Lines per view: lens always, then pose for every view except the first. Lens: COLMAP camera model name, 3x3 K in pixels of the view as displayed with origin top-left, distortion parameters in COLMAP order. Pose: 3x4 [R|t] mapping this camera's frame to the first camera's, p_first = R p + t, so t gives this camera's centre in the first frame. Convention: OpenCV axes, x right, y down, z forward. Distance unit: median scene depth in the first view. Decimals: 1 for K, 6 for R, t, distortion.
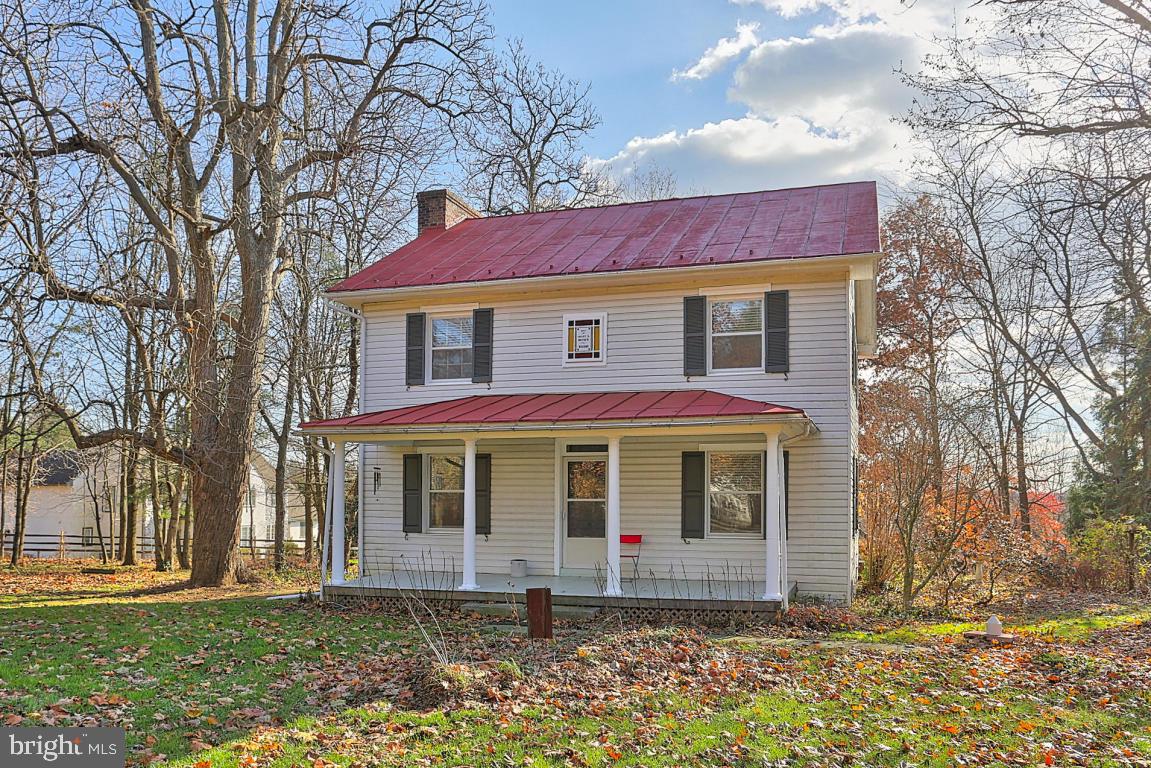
lens RADIAL K [[855.5, 0, 621.5], [0, 855.5, 464.1], [0, 0, 1]] dist [-0.002379, 0.006782]
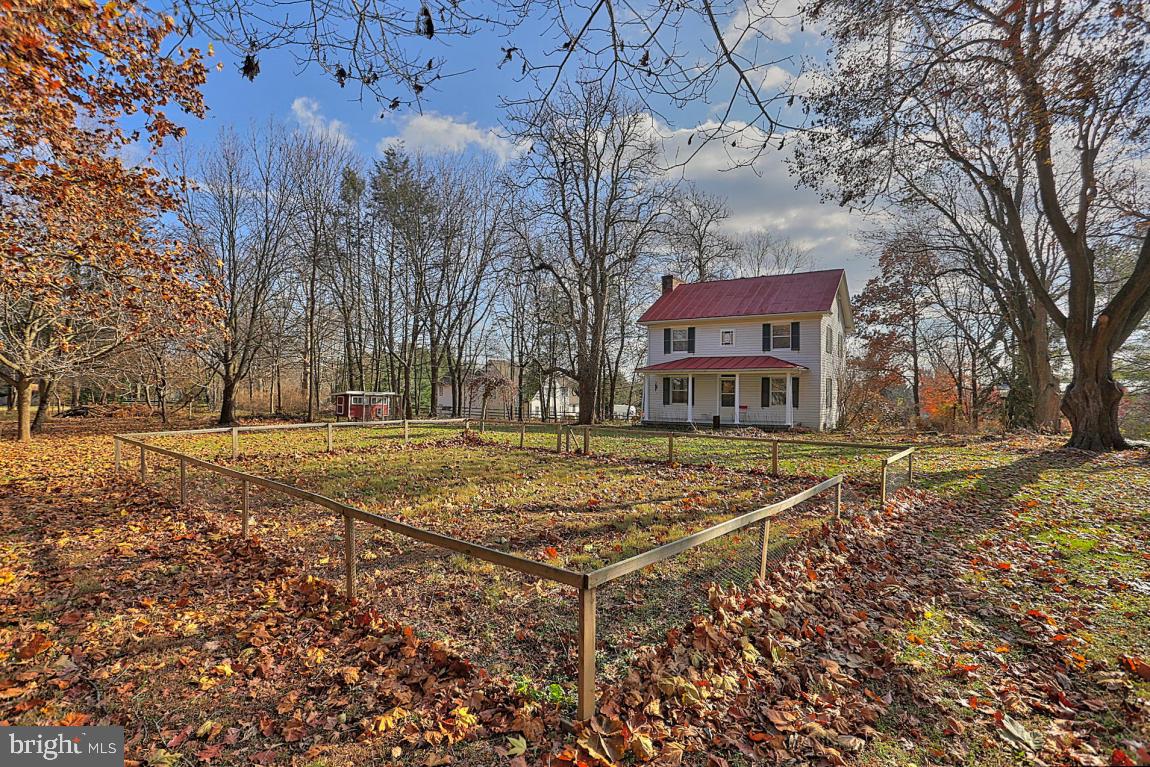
lens RADIAL K [[569.7, 0, 593.2], [0, 569.7, 385.2], [0, 0, 1]] dist [0.000000, 0.000460]
pose [[0.964616, -0.000014, -0.263659, 0.026759], [0.006279, 0.999718, 0.022920, -0.033260], [0.263584, -0.023765, 0.964344, -0.982689]]
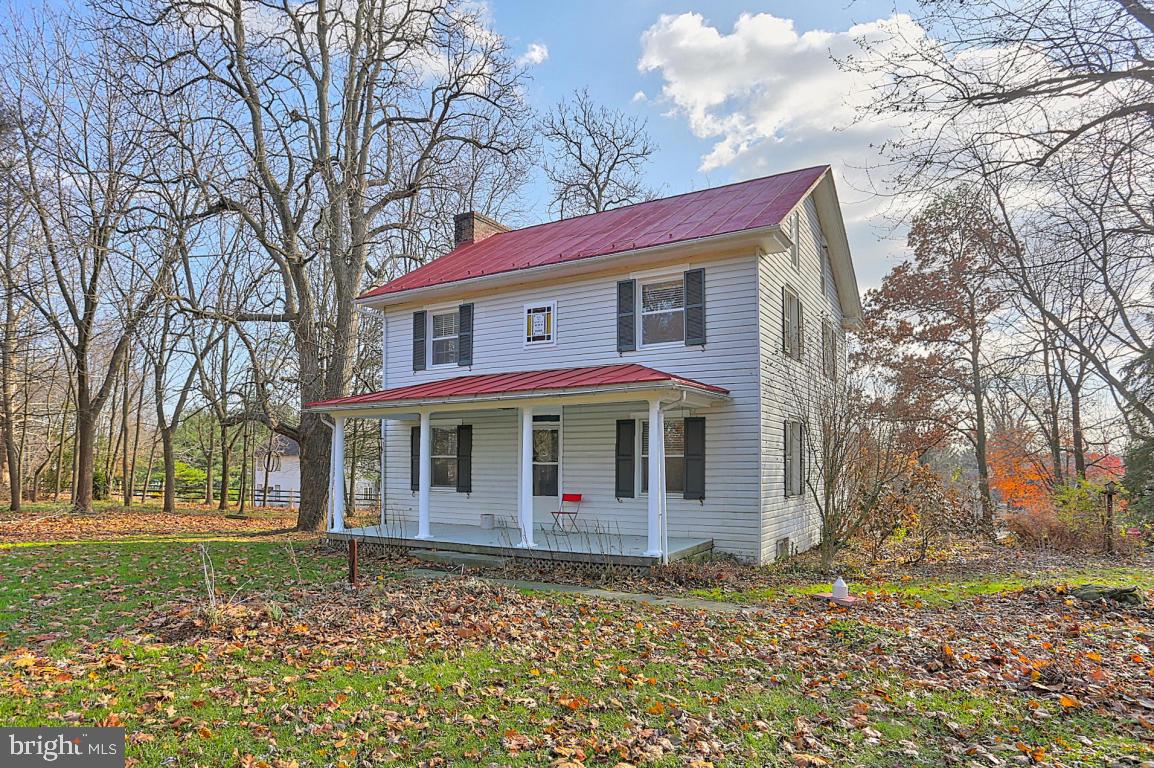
lens RADIAL K [[688.5, 0, 577.4], [0, 688.5, 434.2], [0, 0, 1]] dist [-0.031306, -0.000451]
pose [[0.967208, -0.014313, -0.253583, 0.237176], [0.013341, 0.999896, -0.005550, 0.008096], [0.253636, 0.001985, 0.967298, 0.113400]]
